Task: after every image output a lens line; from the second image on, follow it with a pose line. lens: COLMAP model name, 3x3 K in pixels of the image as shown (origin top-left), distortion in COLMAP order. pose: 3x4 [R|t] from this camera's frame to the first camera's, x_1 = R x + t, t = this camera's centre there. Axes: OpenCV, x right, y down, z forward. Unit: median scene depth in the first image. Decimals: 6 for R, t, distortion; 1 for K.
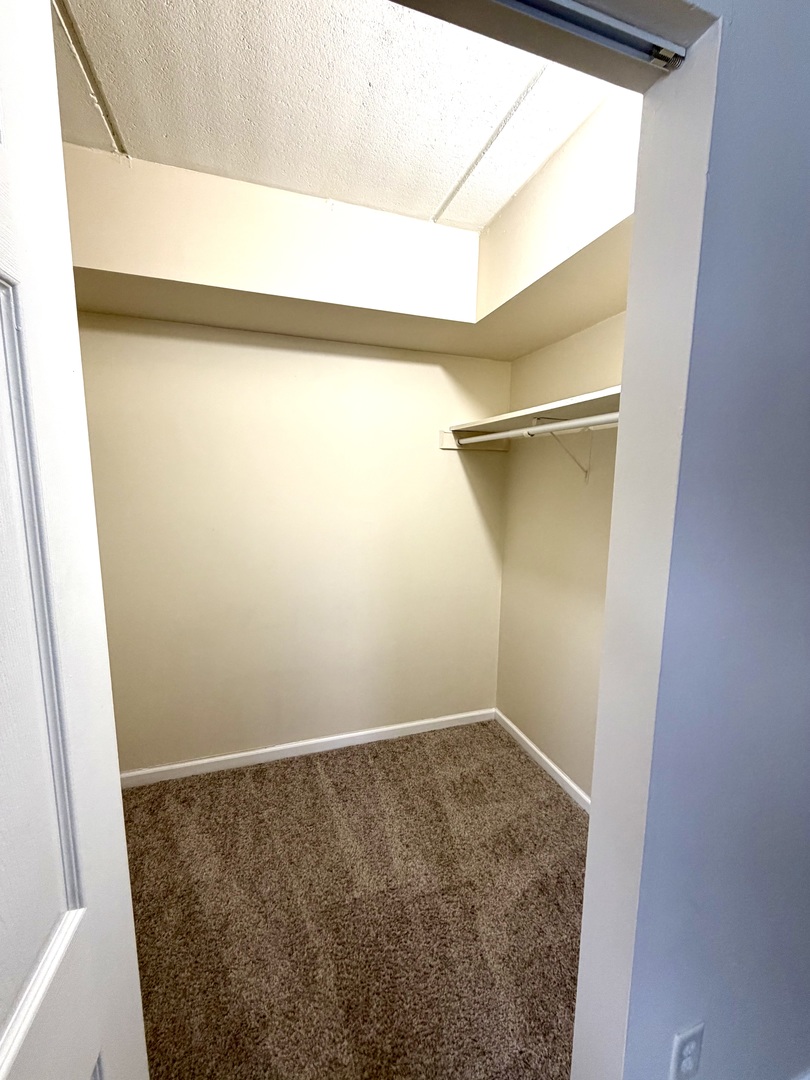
lens RADIAL K [[428.7, 0, 402.5], [0, 428.7, 540.0], [0, 0, 1]] dist [-0.001949, 0.000262]
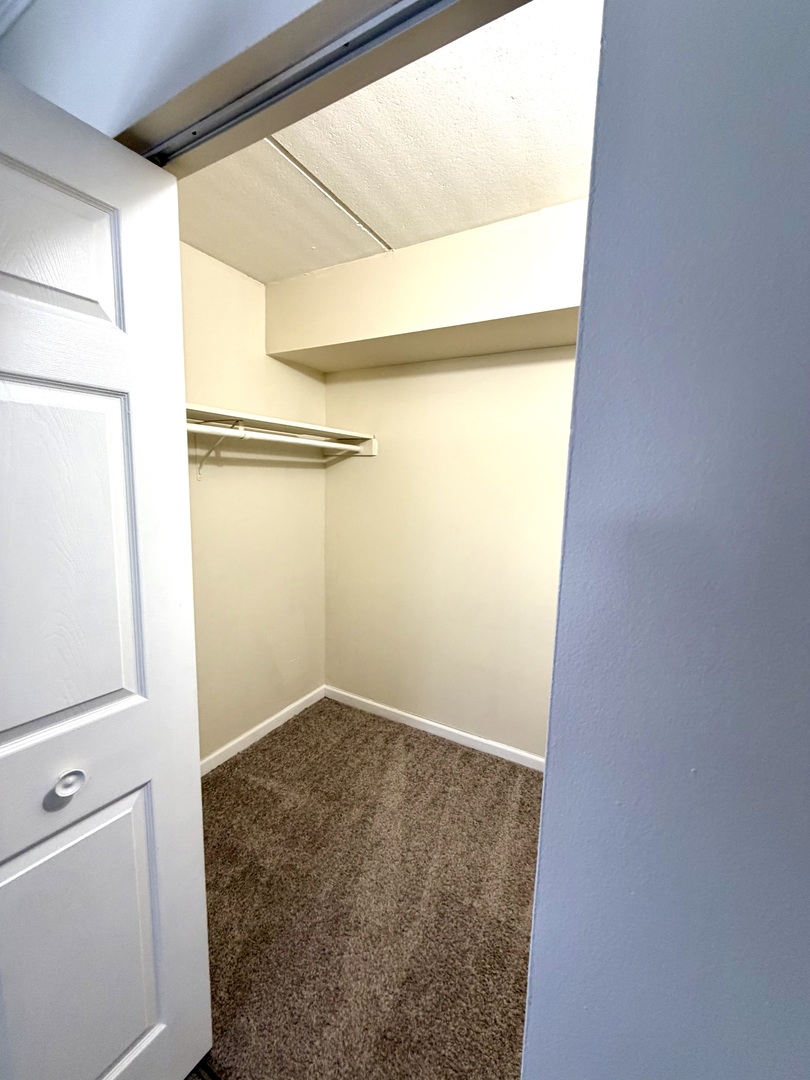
lens RADIAL K [[428.7, 0, 404.5], [0, 428.7, 538.6], [0, 0, 1]] dist [-0.001949, 0.000262]
pose [[0.669692, 0.106865, -0.734910, 0.423168], [-0.129160, 0.991271, 0.026446, -0.016210], [0.731321, 0.077210, 0.677649, 0.141898]]
